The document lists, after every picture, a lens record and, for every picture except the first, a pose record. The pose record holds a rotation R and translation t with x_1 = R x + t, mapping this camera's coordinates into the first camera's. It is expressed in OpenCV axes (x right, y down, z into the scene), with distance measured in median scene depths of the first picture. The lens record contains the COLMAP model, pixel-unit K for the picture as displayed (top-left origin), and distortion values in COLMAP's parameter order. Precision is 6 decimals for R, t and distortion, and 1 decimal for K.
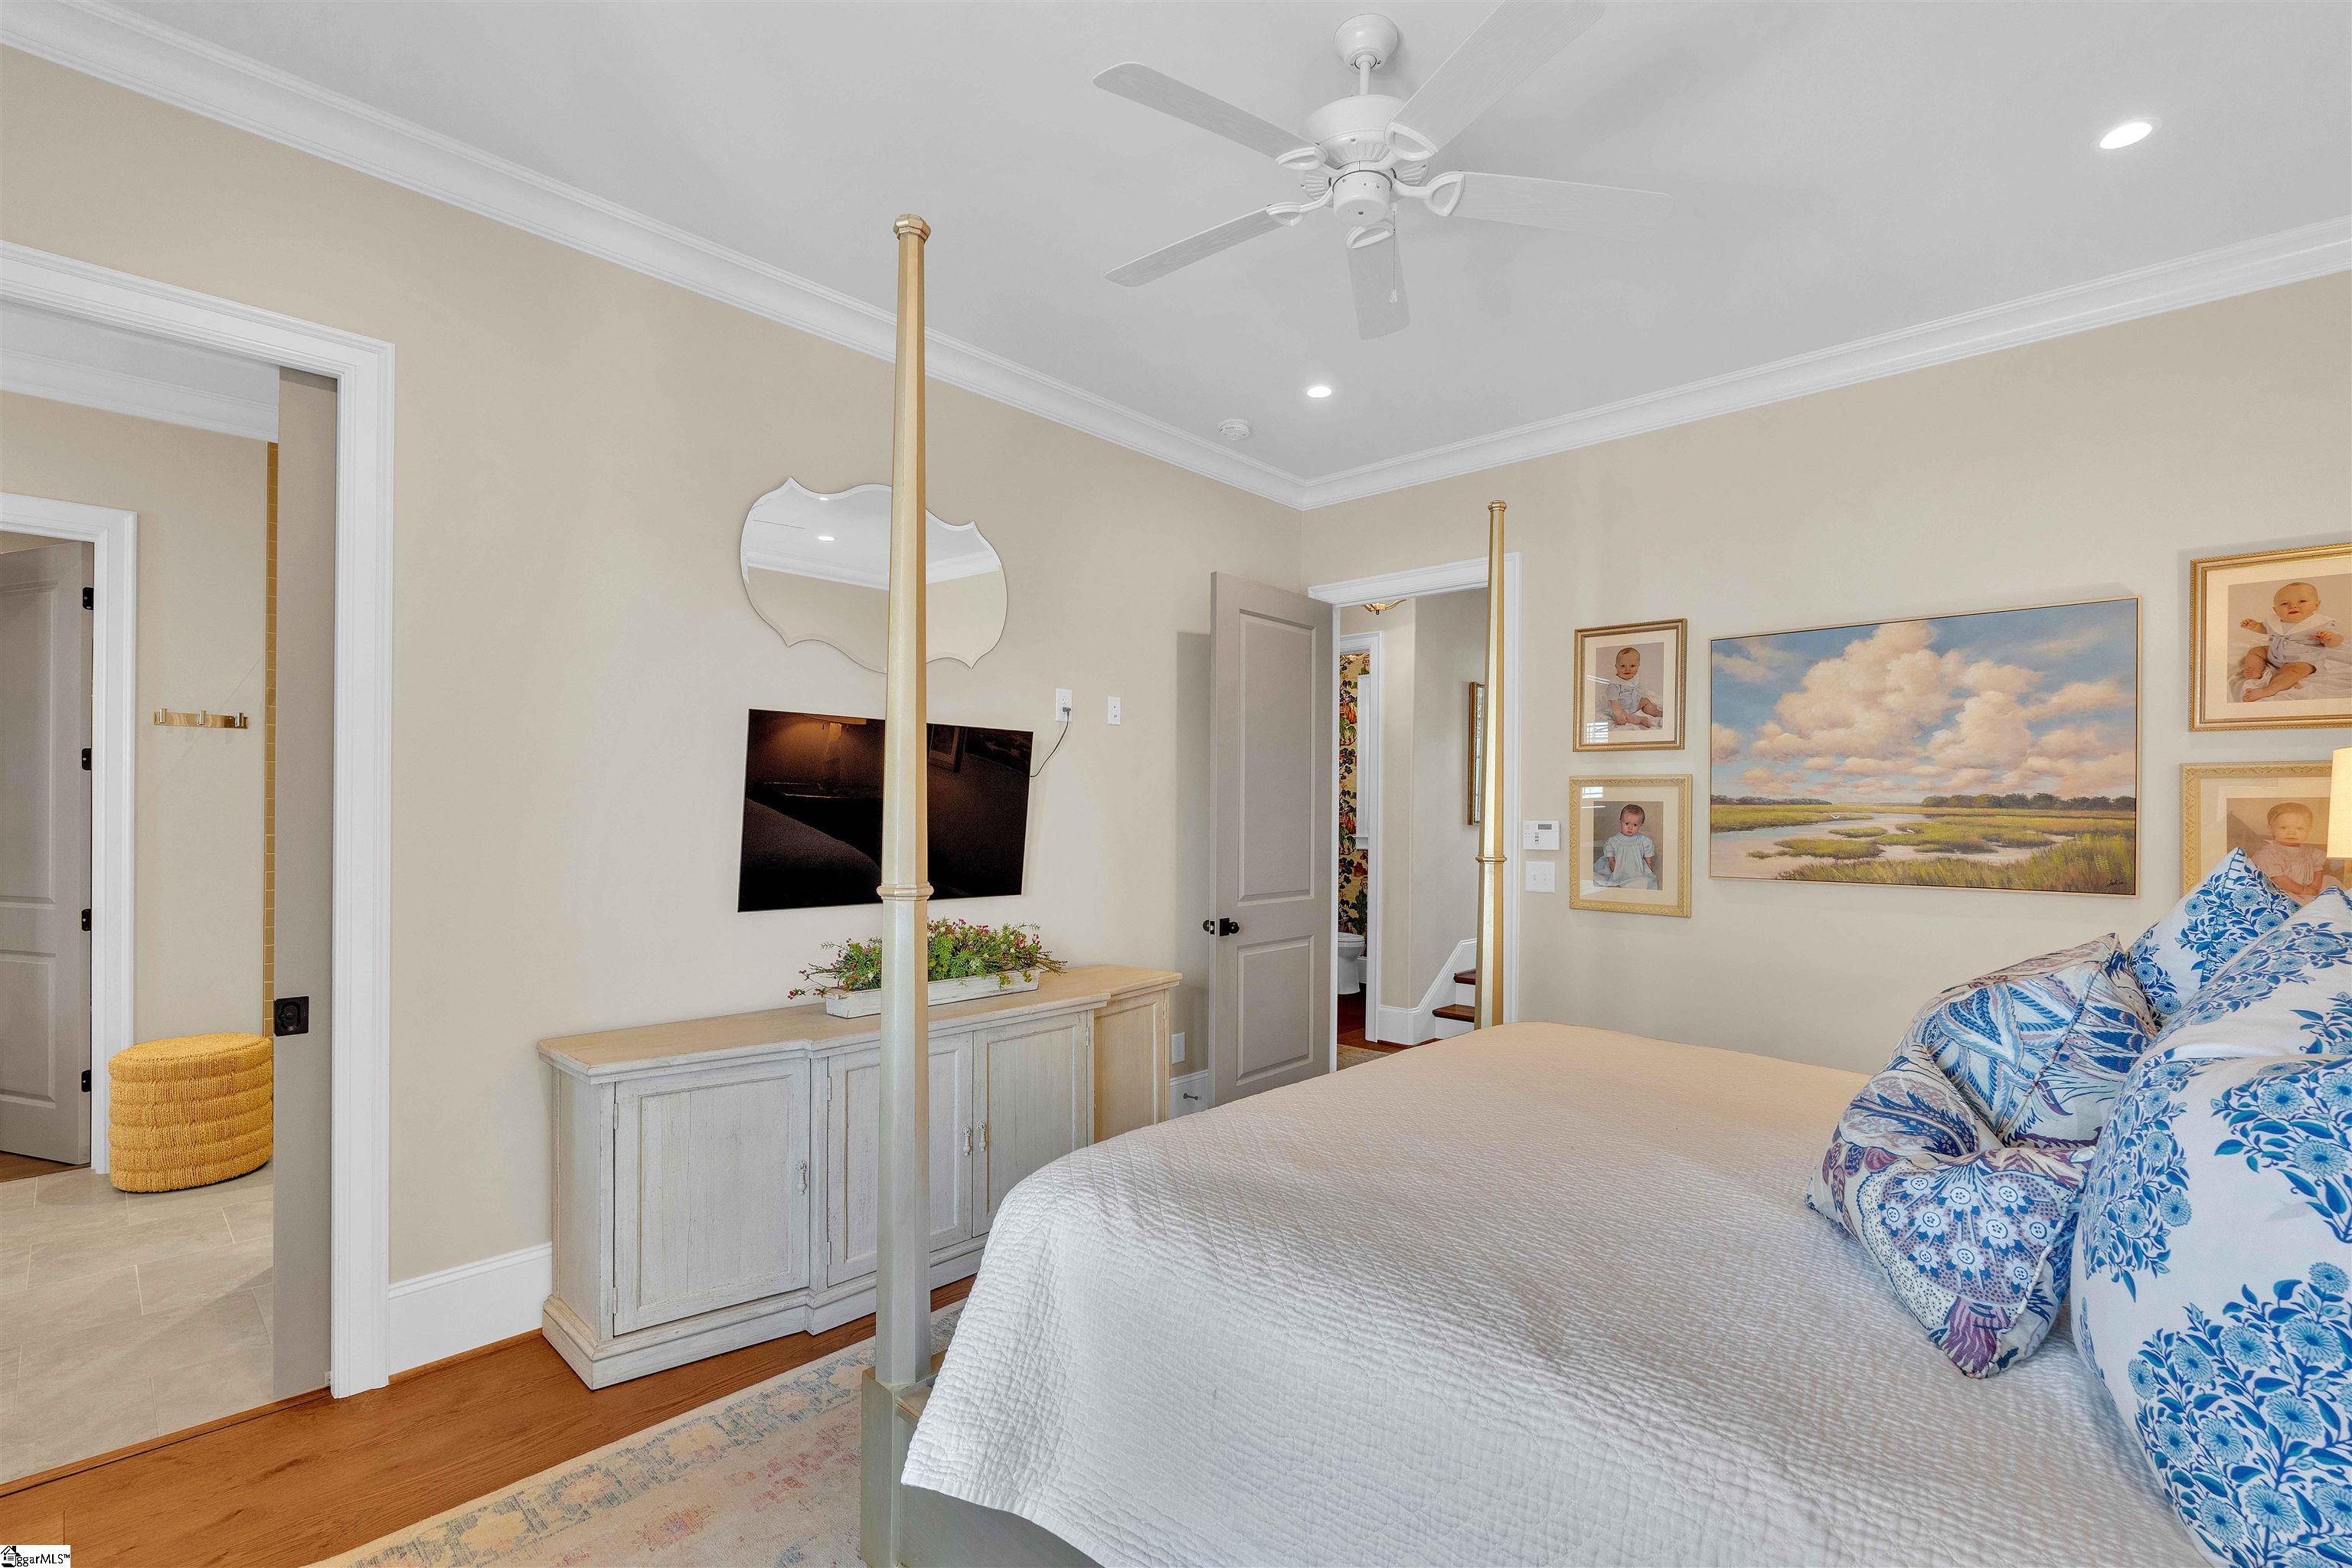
lens RADIAL K [[1066.8, 0, 1174.0], [0, 1066.8, 786.7], [0, 0, 1]] dist [0.001314, 0.000110]
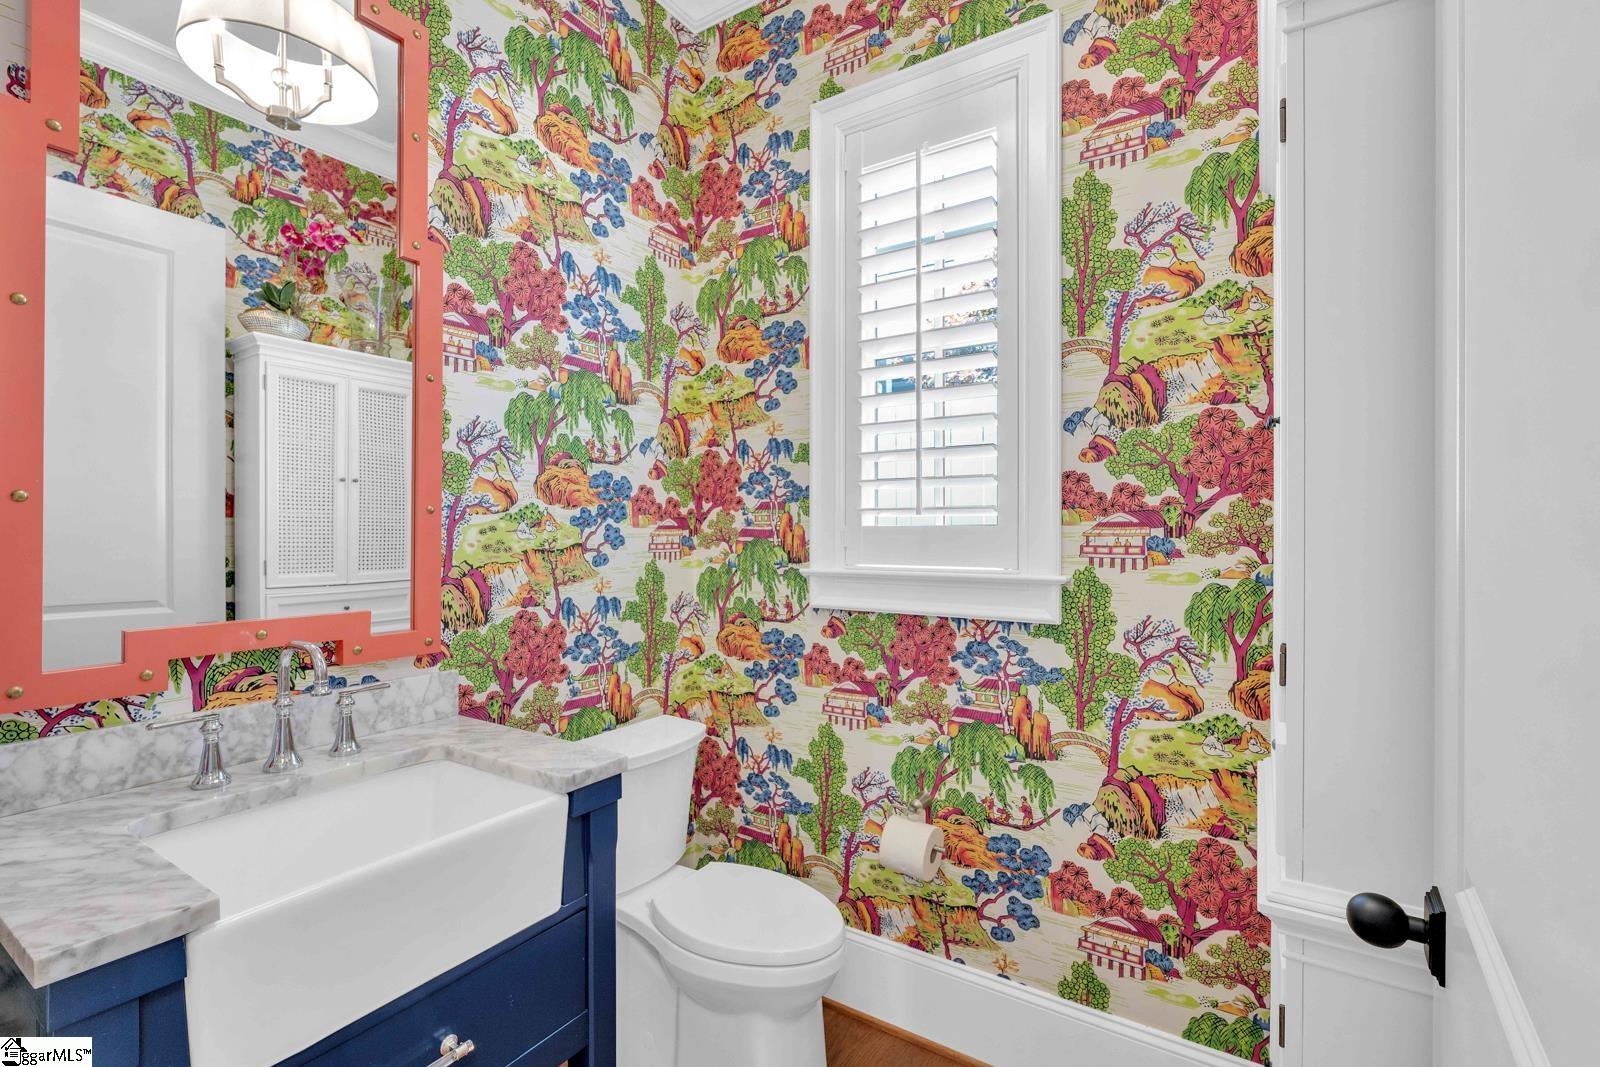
lens RADIAL K [[725.7, 0, 799.7], [0, 725.7, 532.7], [0, 0, 1]] dist [0.001314, 0.000110]
pose [[0.981252, -0.008294, 0.192553, 0.121475], [0.008852, 0.999959, -0.002037, 0.034666], [-0.192528, 0.003703, 0.981285, 0.765935]]
